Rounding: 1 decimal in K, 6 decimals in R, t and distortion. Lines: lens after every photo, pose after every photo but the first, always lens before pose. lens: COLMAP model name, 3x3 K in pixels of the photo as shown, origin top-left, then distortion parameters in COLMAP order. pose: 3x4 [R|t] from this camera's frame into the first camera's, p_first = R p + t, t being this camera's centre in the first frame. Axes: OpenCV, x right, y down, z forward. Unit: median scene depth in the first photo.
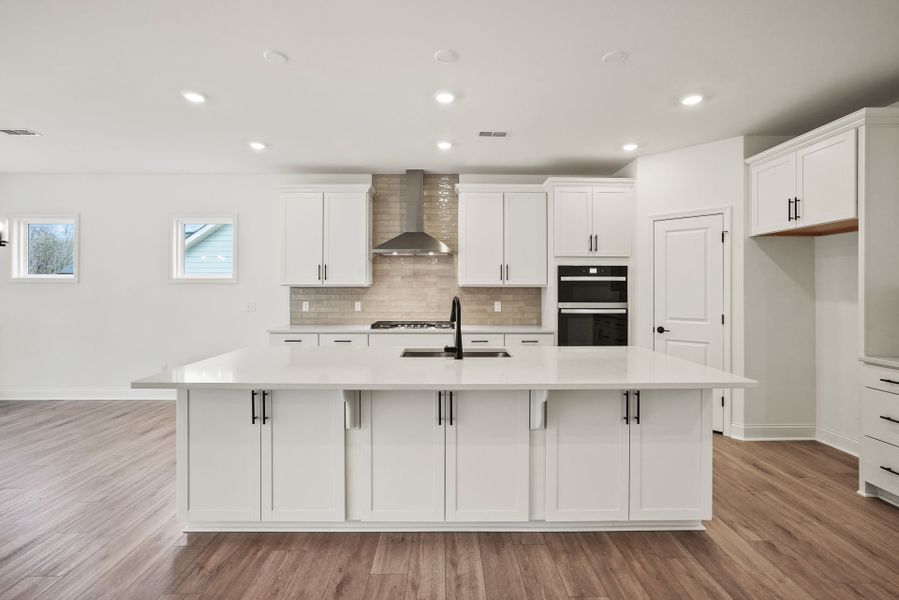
lens RADIAL K [[417.1, 0, 449.8], [0, 417.1, 289.9], [0, 0, 1]] dist [-0.041975, 0.021749]
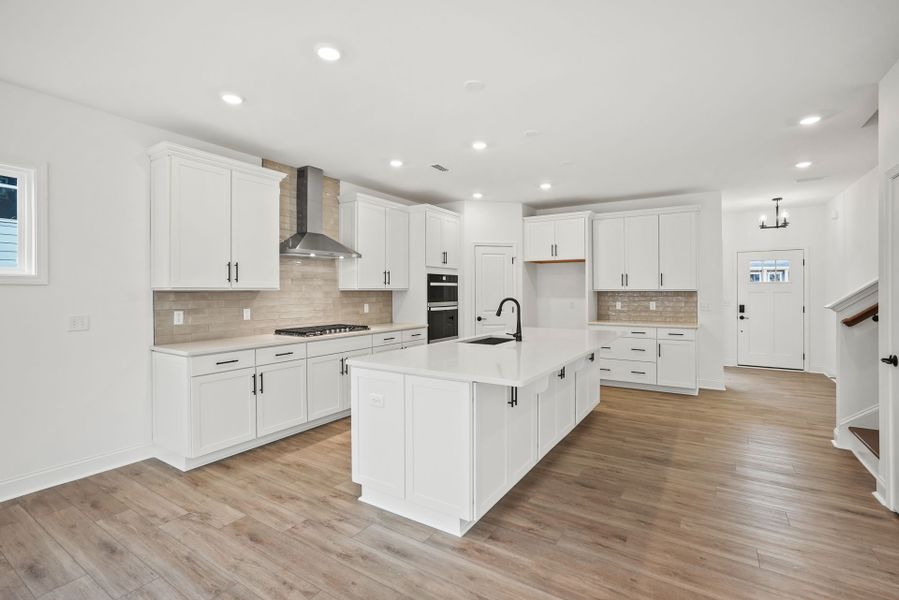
lens RADIAL K [[417.1, 0, 449.8], [0, 417.1, 289.9], [0, 0, 1]] dist [-0.041975, 0.021749]
pose [[0.545414, 0.000175, 0.838167, -0.776796], [0.006454, 0.999969, -0.004409, -0.002534], [-0.838142, 0.007814, 0.545396, 0.244430]]
